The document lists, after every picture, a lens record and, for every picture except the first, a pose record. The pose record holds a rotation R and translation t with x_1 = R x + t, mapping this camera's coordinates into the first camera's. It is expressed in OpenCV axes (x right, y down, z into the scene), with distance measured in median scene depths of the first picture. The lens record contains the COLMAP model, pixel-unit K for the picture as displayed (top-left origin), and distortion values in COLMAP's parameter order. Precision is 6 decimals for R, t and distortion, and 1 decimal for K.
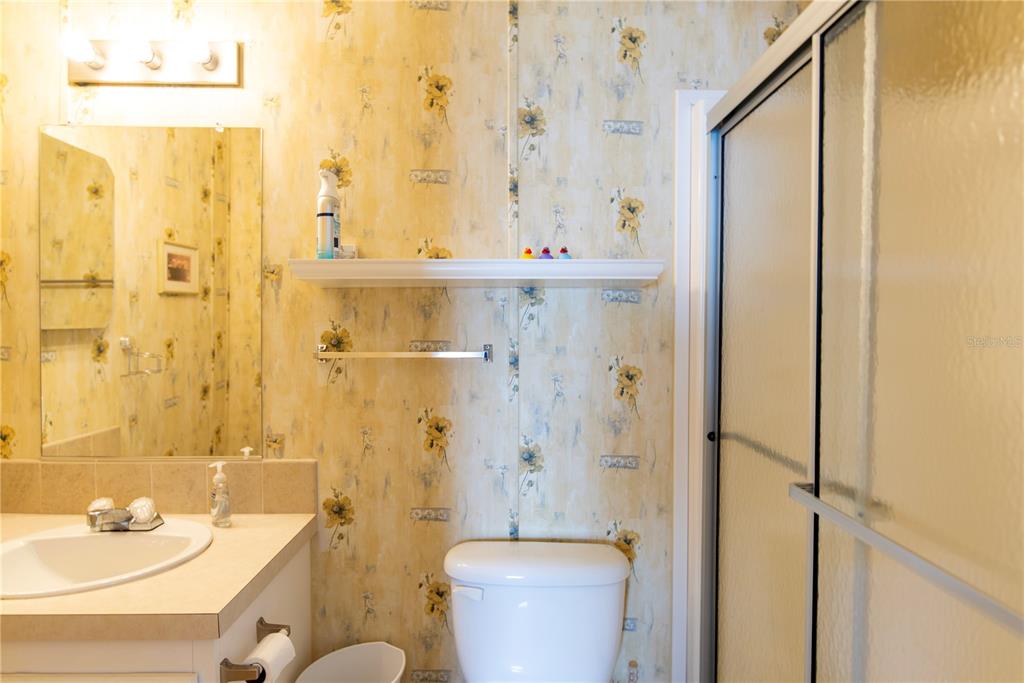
lens RADIAL K [[572.6, 0, 513.6], [0, 572.6, 339.8], [0, 0, 1]] dist [-0.001768, 0.002322]
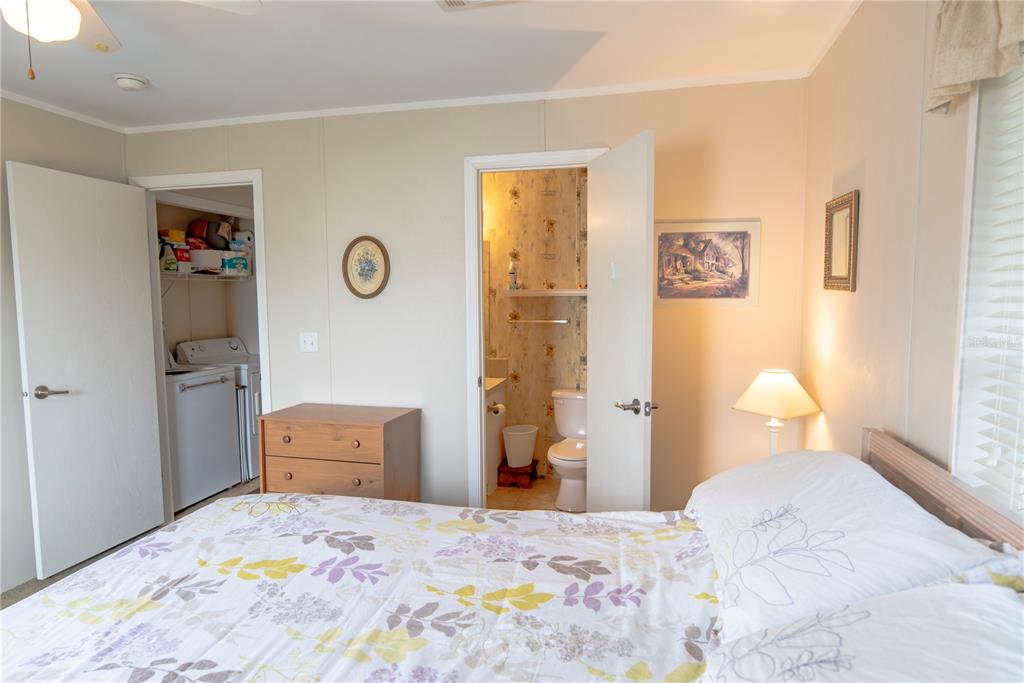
lens RADIAL K [[572.6, 0, 511.8], [0, 572.6, 341.9], [0, 0, 1]] dist [-0.001768, 0.002322]
pose [[0.971818, 0.015424, -0.235228, 0.338415], [-0.000051, 0.997871, 0.065219, -0.055778], [0.235733, -0.063369, 0.969750, -1.731548]]
